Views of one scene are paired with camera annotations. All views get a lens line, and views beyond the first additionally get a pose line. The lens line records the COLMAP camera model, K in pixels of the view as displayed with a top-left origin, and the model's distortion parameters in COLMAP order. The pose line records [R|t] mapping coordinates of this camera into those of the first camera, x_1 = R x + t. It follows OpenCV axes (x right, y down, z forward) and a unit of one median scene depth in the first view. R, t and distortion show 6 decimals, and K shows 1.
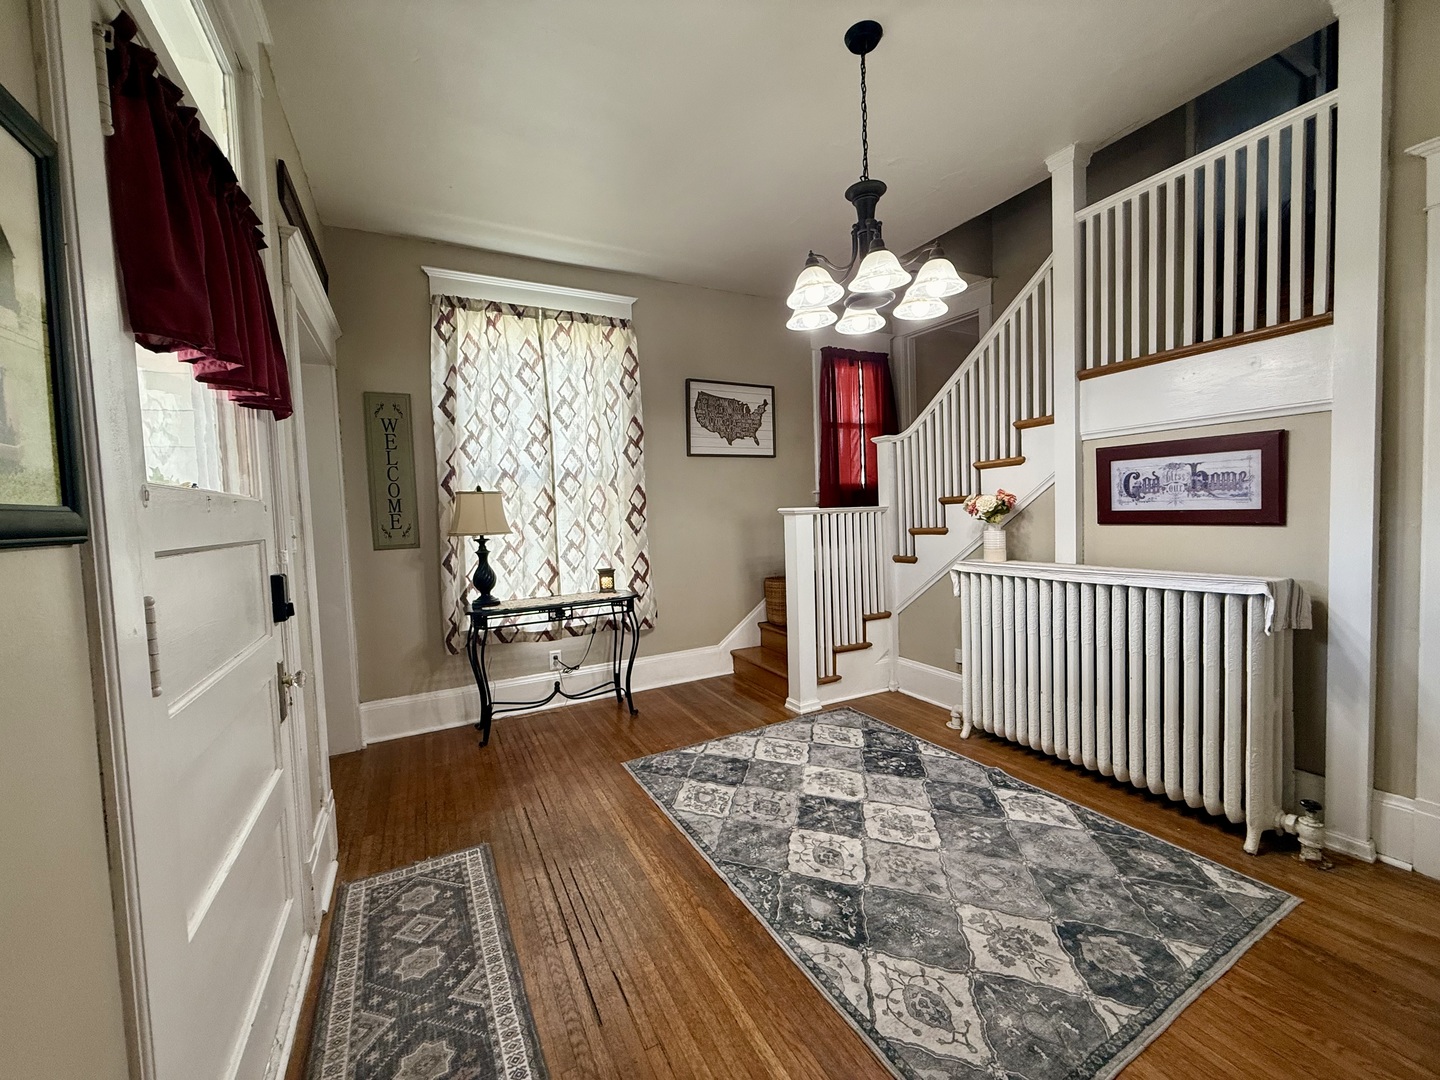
lens RADIAL K [[570.2, 0, 716.3], [0, 570.2, 538.0], [0, 0, 1]] dist [0.000334, -0.000077]
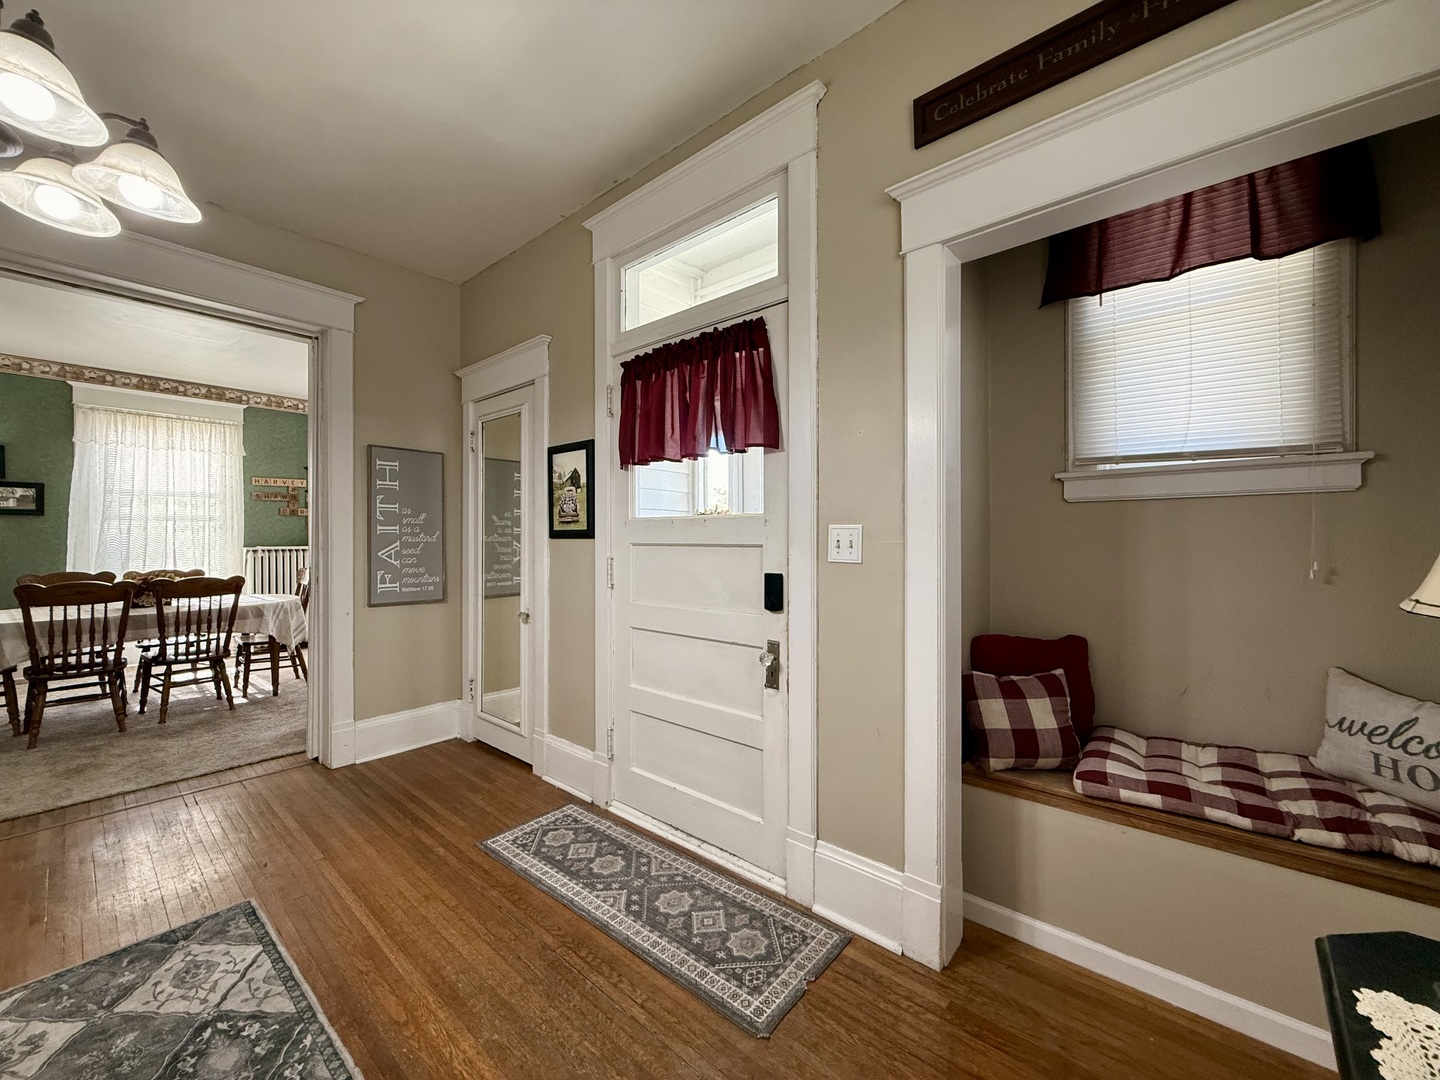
lens RADIAL K [[570.2, 0, 716.3], [0, 570.2, 538.0], [0, 0, 1]] dist [0.000334, -0.000077]
pose [[-0.929692, 0.036029, -0.366572, -0.189094], [0.014777, 0.998052, 0.060620, -0.091543], [0.368041, 0.050941, -0.928413, 2.109140]]
